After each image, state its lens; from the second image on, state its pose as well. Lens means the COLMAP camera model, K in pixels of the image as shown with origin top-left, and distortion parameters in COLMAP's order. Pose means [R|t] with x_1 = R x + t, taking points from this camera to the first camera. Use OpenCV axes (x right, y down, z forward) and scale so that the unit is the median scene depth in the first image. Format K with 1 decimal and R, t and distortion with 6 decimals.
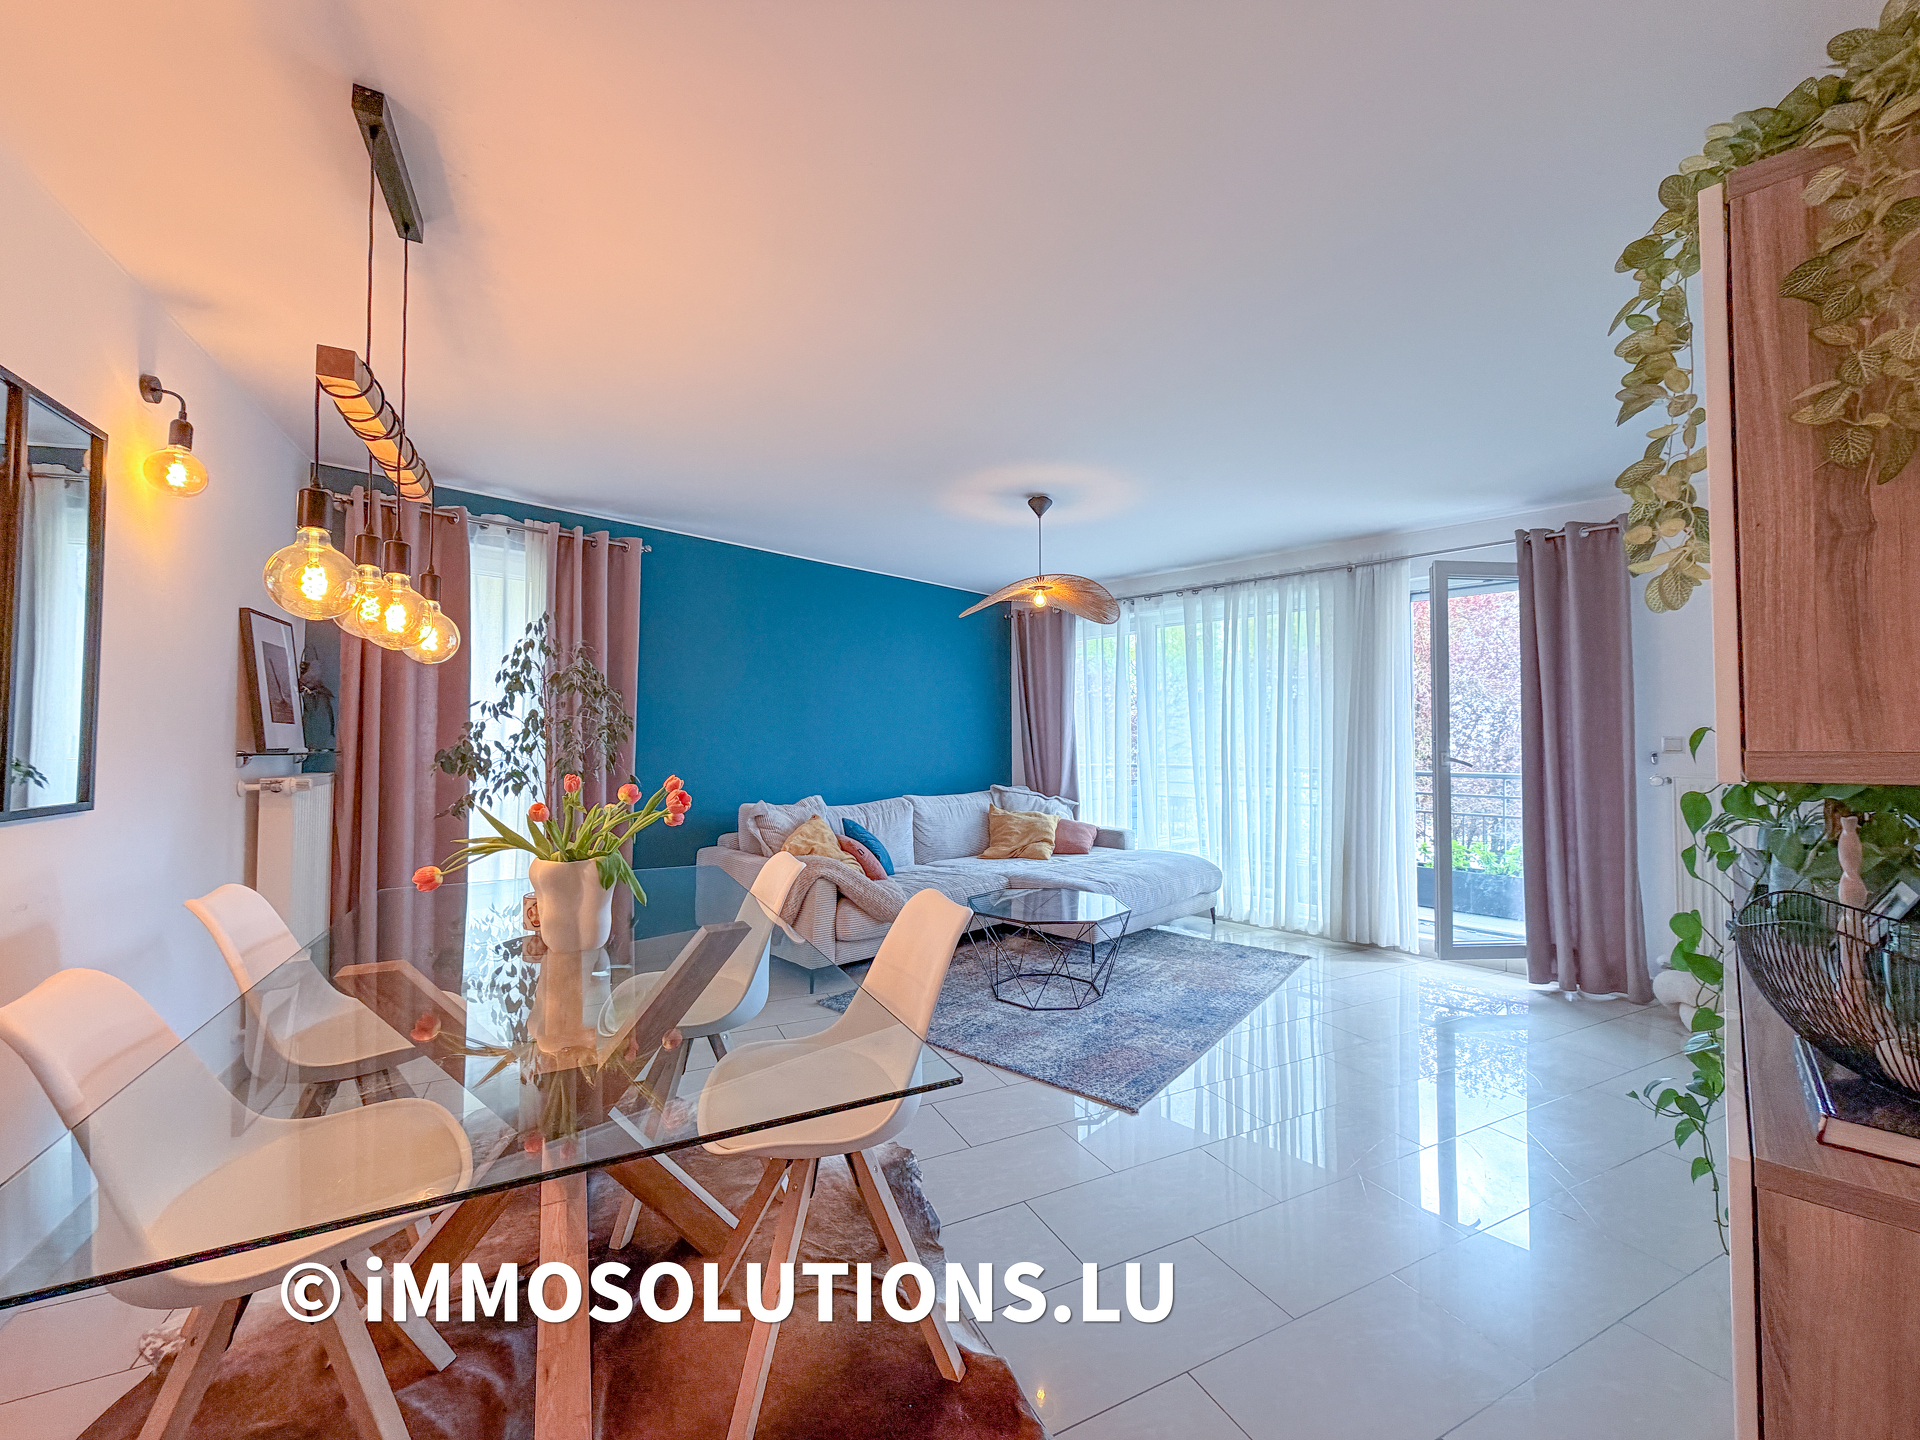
lens RADIAL K [[770.4, 0, 968.1], [0, 770.4, 720.1], [0, 0, 1]] dist [0.002591, -0.000460]
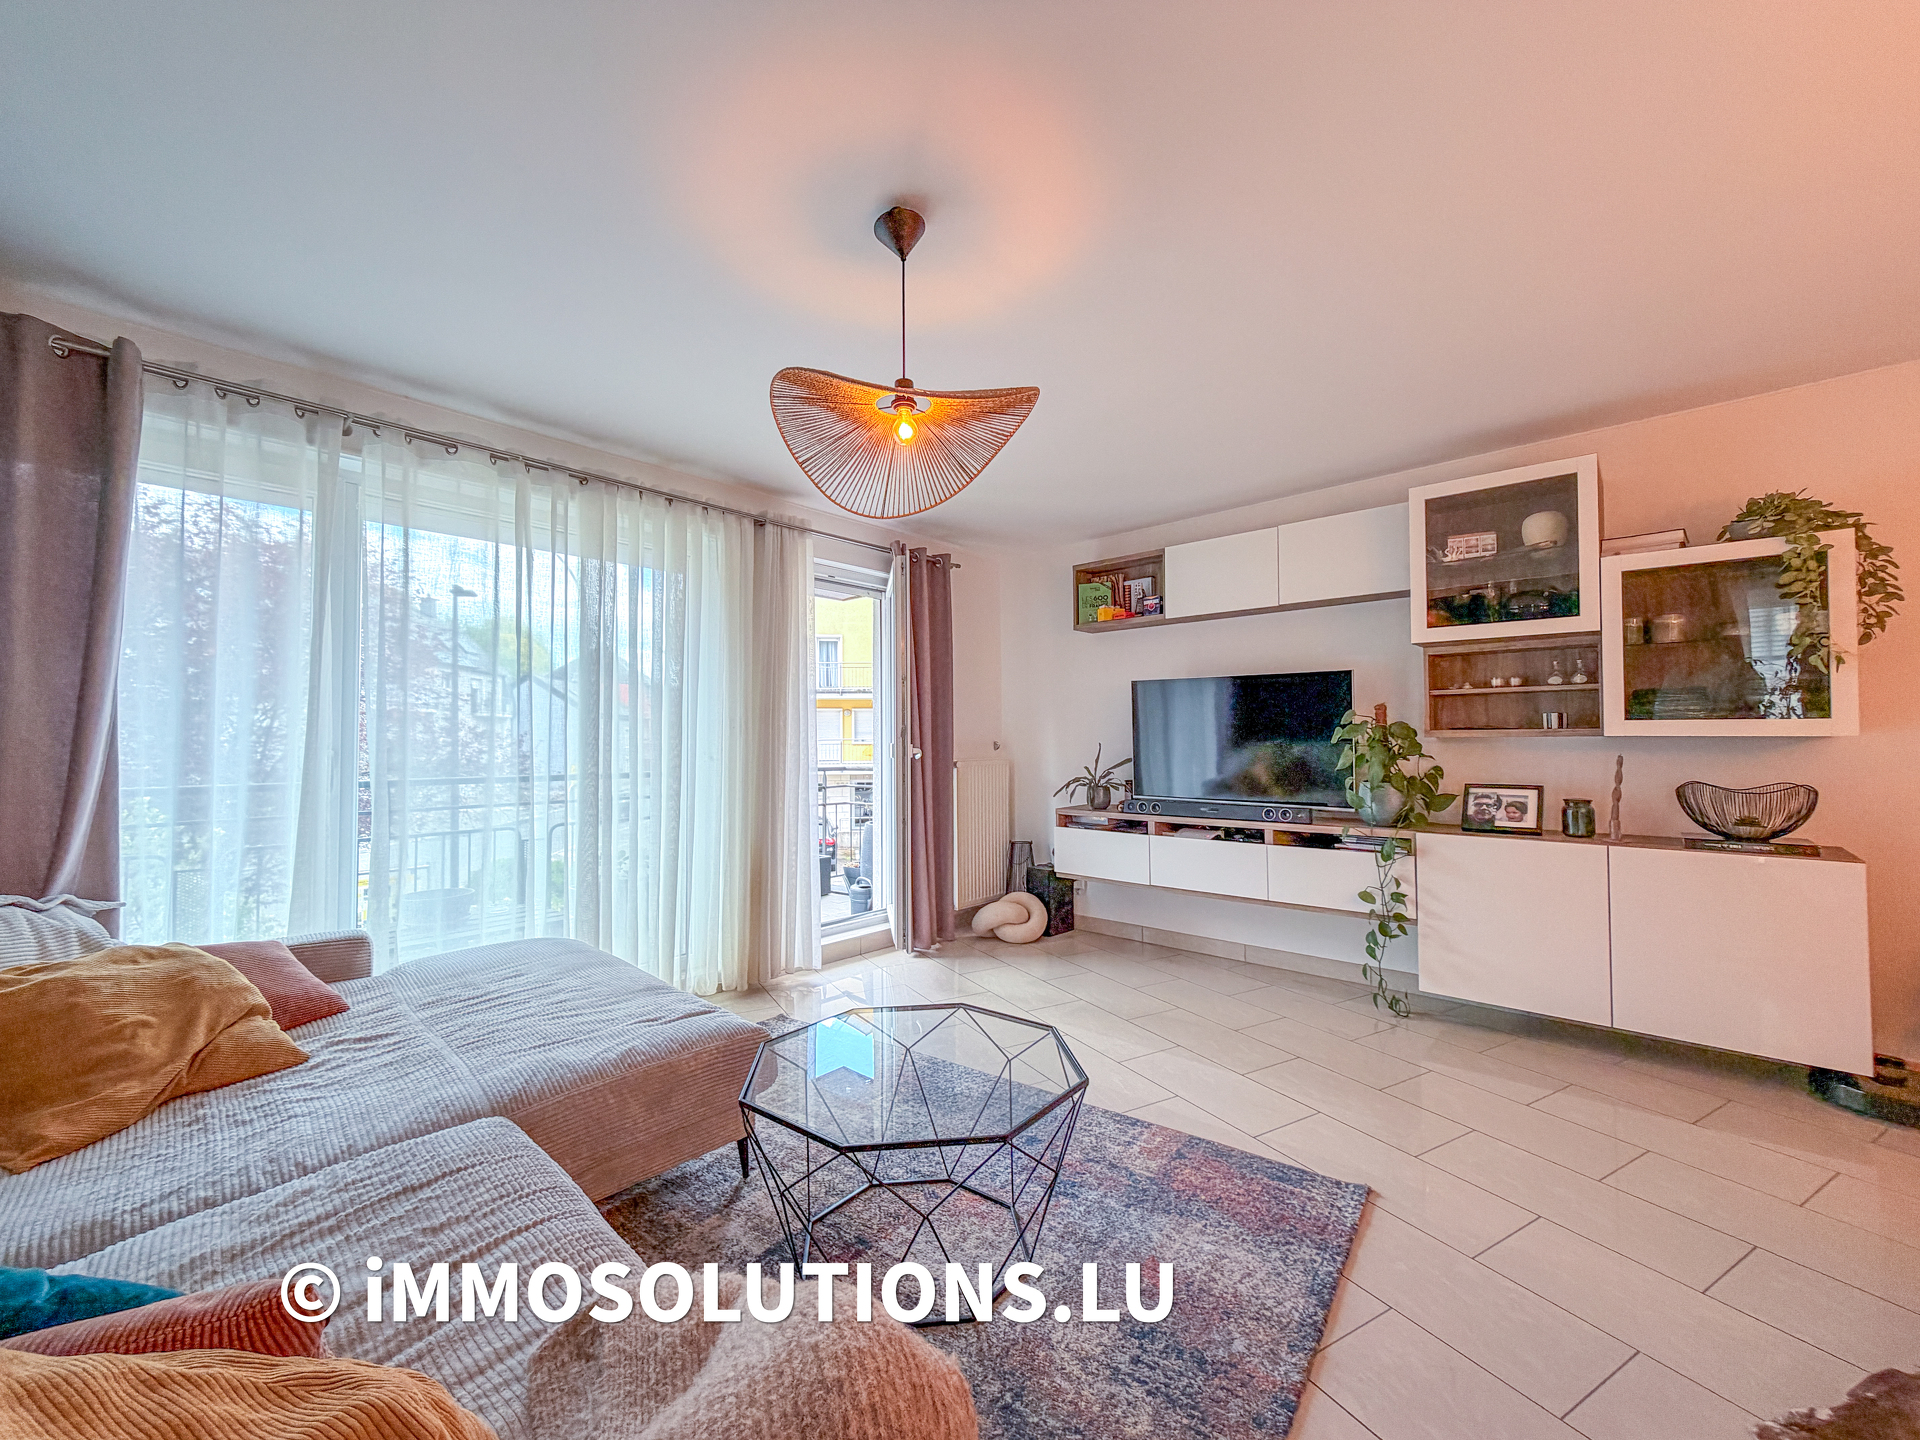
lens RADIAL K [[770.4, 0, 968.1], [0, 770.4, 720.1], [0, 0, 1]] dist [0.002591, -0.000460]
pose [[-0.045234, 0.028228, 0.998578, -0.382637], [-0.018629, 0.999403, -0.029096, 0.037685], [-0.998803, -0.019918, -0.044681, 0.976061]]
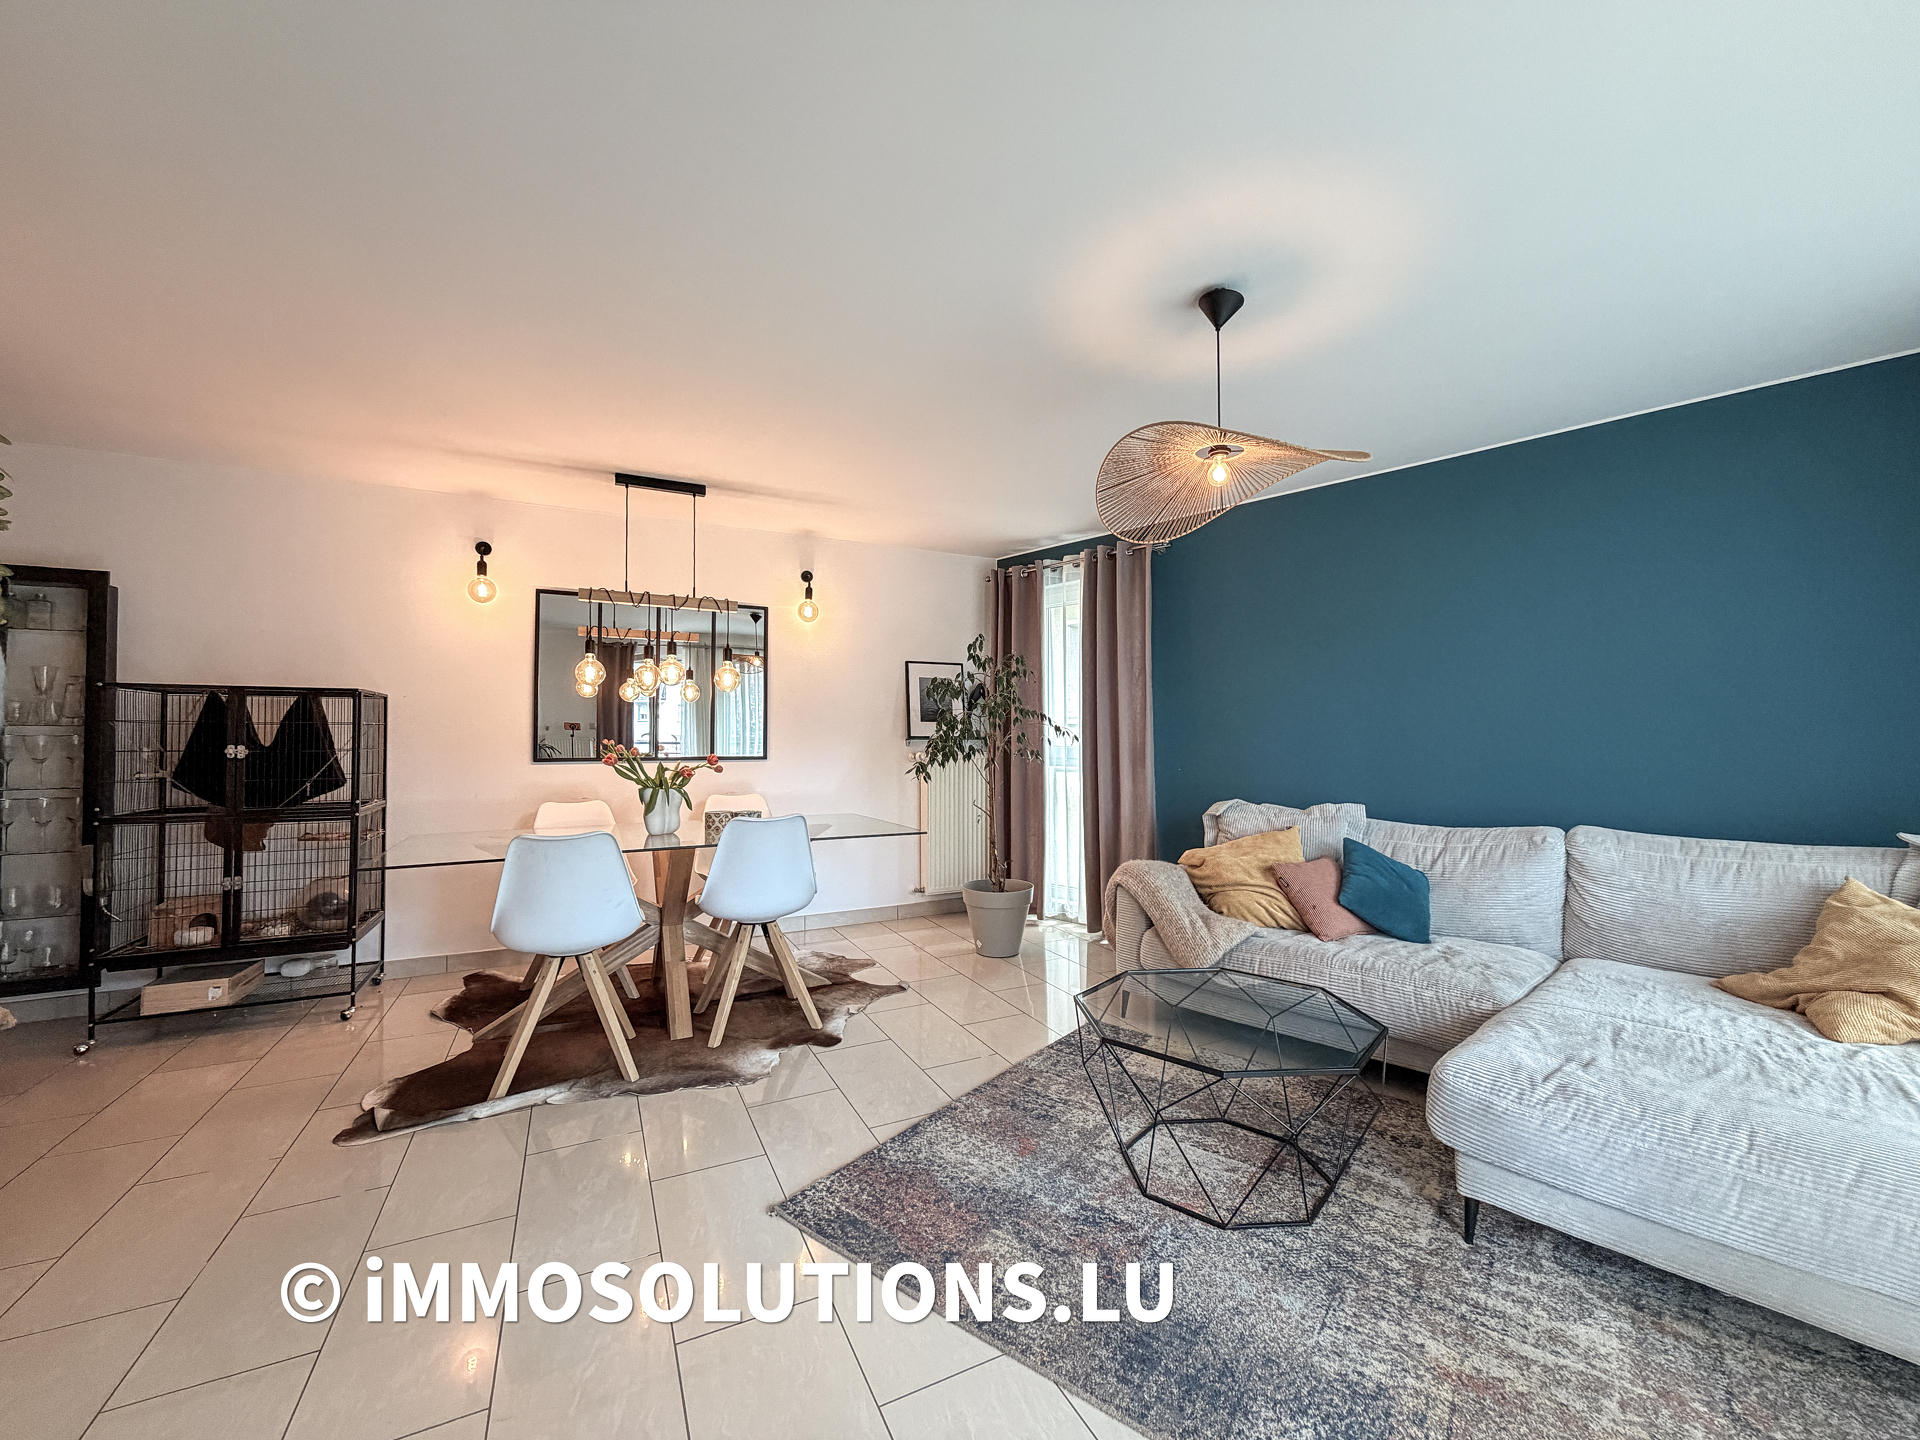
lens RADIAL K [[770.4, 0, 968.1], [0, 770.4, 720.1], [0, 0, 1]] dist [0.002591, -0.000460]
pose [[-0.001871, -0.025889, -0.999663, 0.657608], [0.029141, 0.999239, -0.025932, 0.034616], [0.999574, -0.029180, -0.001115, 0.808046]]
